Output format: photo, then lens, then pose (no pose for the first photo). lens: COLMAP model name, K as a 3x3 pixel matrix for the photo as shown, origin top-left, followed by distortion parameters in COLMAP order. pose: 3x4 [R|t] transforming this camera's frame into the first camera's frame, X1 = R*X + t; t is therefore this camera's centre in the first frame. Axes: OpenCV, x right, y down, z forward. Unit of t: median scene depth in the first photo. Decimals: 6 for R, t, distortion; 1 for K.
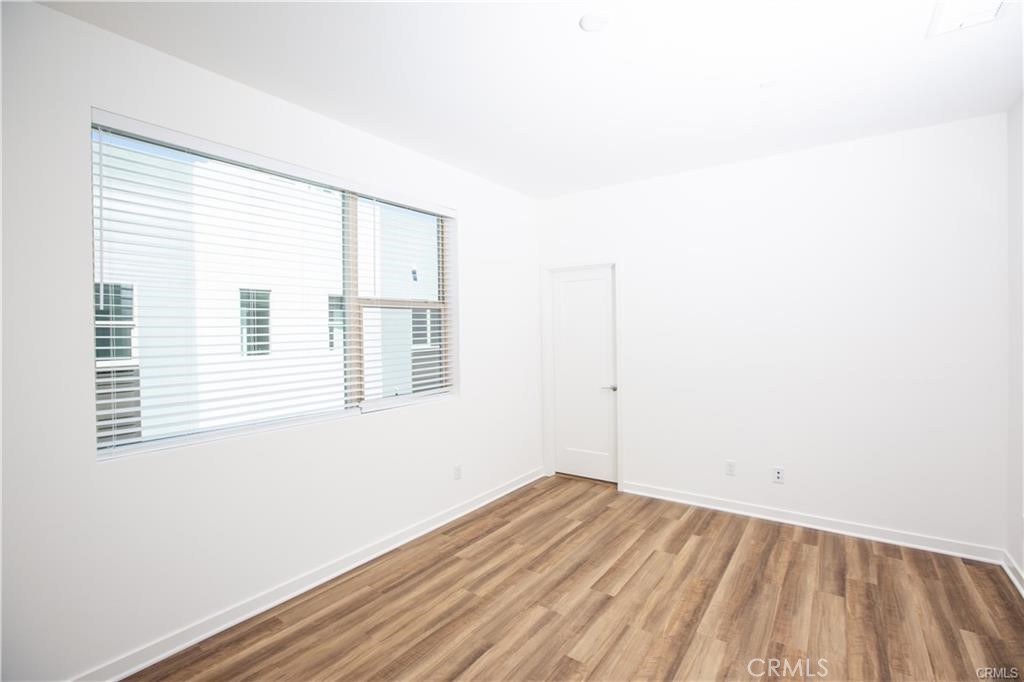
lens RADIAL K [[483.2, 0, 512.0], [0, 483.2, 337.3], [0, 0, 1]] dist [-0.026655, 0.010470]
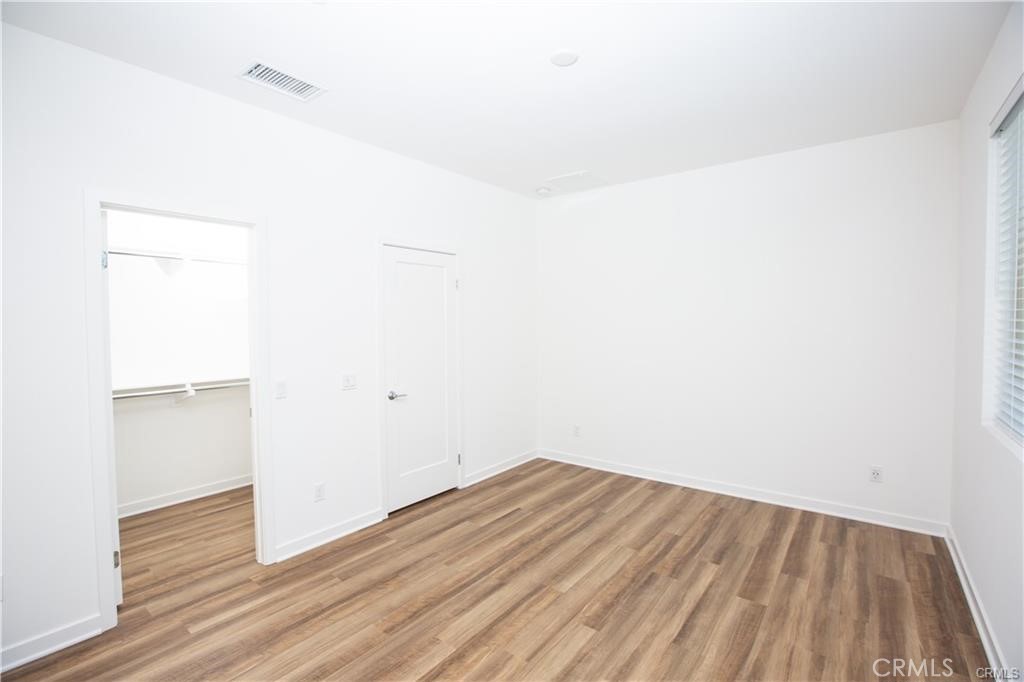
lens RADIAL K [[483.2, 0, 512.0], [0, 483.2, 338.1], [0, 0, 1]] dist [-0.026655, 0.010470]
pose [[-0.999252, 0.013649, 0.036181, 0.245572], [0.015175, 0.998992, 0.042256, -0.023863], [-0.035568, 0.042773, -0.998451, 1.962947]]
